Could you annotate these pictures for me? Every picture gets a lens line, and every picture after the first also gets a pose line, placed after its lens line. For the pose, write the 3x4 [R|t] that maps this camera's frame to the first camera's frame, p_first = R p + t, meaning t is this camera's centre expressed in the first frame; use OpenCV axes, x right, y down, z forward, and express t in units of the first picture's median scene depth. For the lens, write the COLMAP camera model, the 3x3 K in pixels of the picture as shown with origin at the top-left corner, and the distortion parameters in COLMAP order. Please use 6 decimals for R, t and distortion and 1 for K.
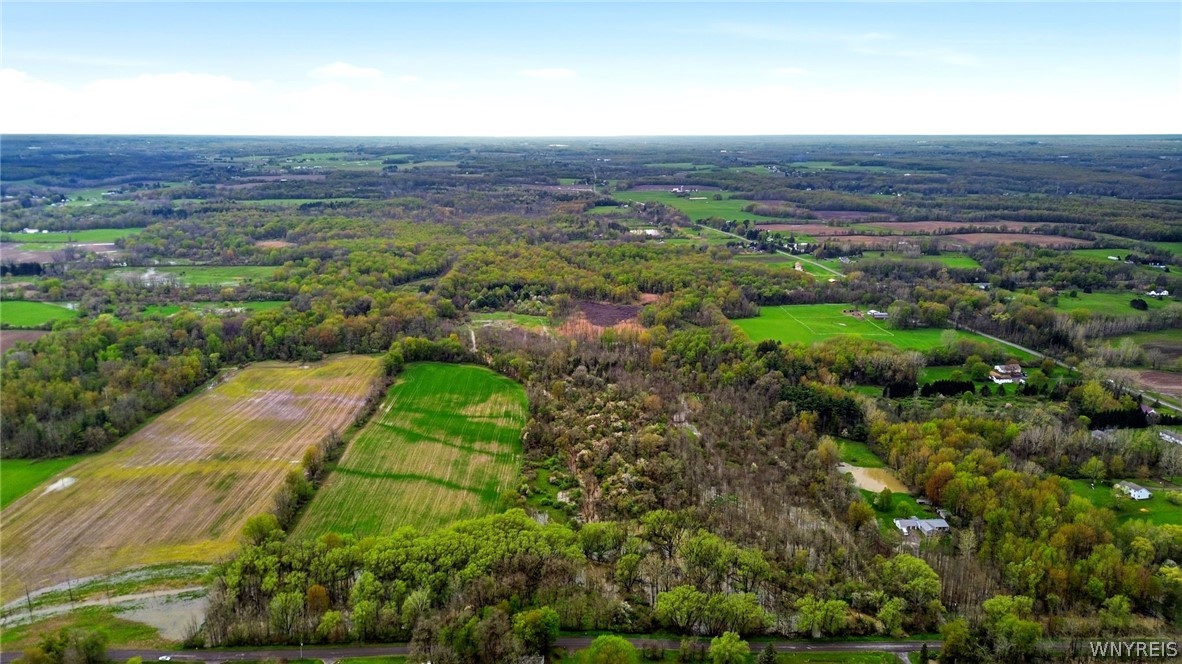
lens RADIAL K [[825.5, 0, 591.0], [0, 825.5, 332.0], [0, 0, 1]] dist [0.088988, -0.092593]
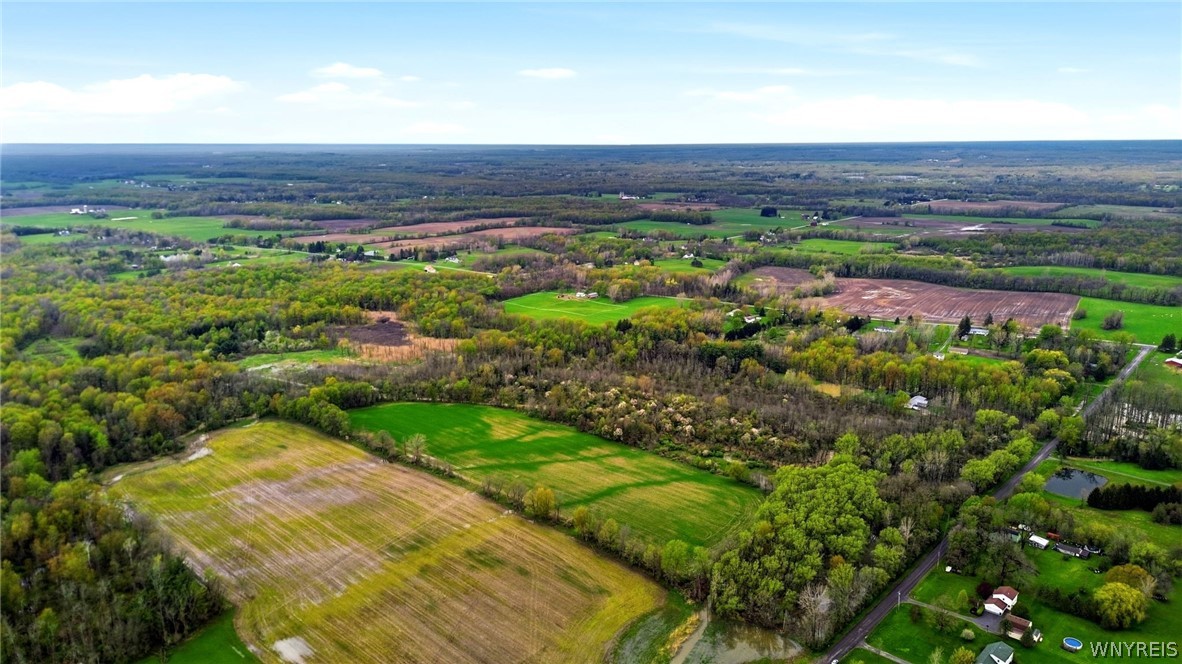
lens RADIAL K [[825.5, 0, 591.0], [0, 825.5, 332.0], [0, 0, 1]] dist [0.088988, -0.092593]
pose [[0.684586, -0.170748, 0.708651, -0.690879], [0.179742, 0.981701, 0.062900, -0.058342], [-0.706424, 0.084314, 0.702749, 0.241728]]
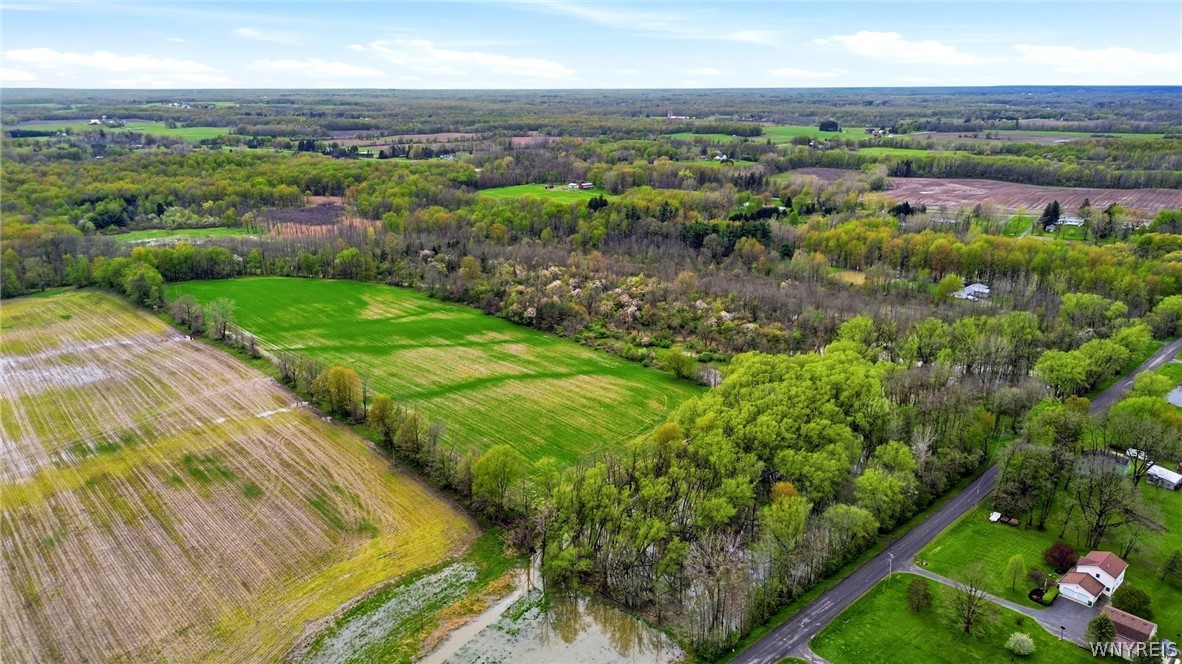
lens RADIAL K [[825.5, 0, 591.0], [0, 825.5, 332.0], [0, 0, 1]] dist [0.088988, -0.092593]
pose [[0.742625, -0.193625, 0.641106, -0.431278], [0.161095, 0.980832, 0.109624, 0.060728], [-0.650043, 0.021869, 0.759583, 0.349343]]
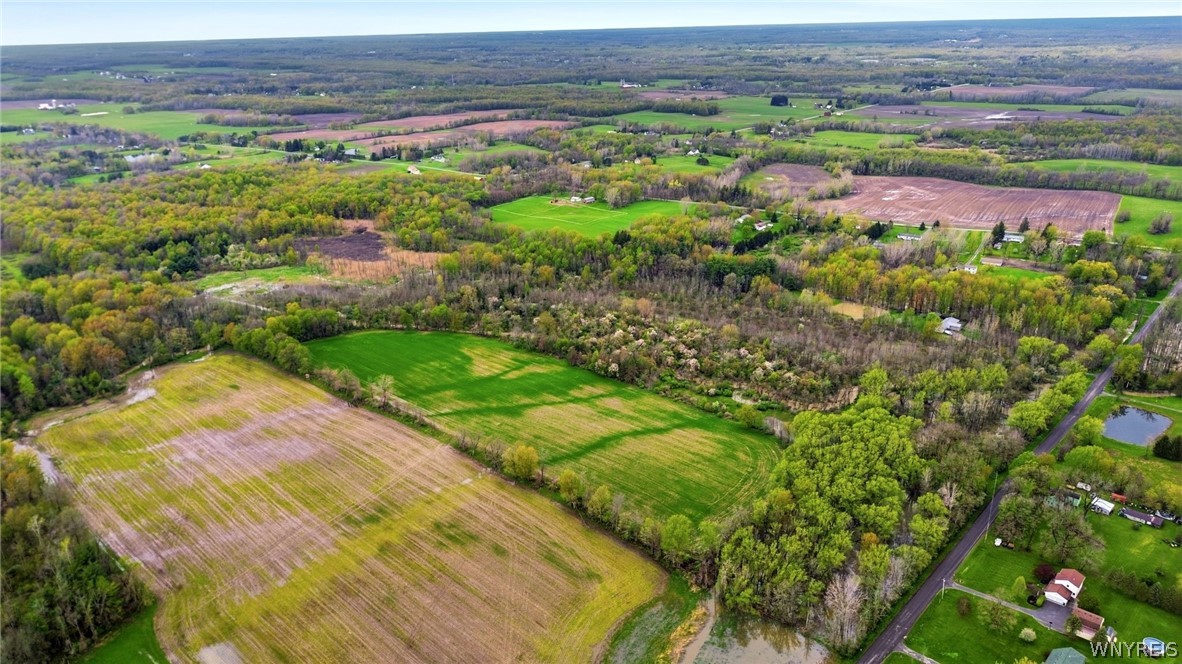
lens RADIAL K [[825.5, 0, 591.0], [0, 825.5, 332.0], [0, 0, 1]] dist [0.088988, -0.092593]
pose [[0.684819, -0.265824, 0.678499, -0.600259], [0.188973, 0.964021, 0.186954, -0.075114], [-0.703784, 0.000188, 0.710414, 0.309979]]
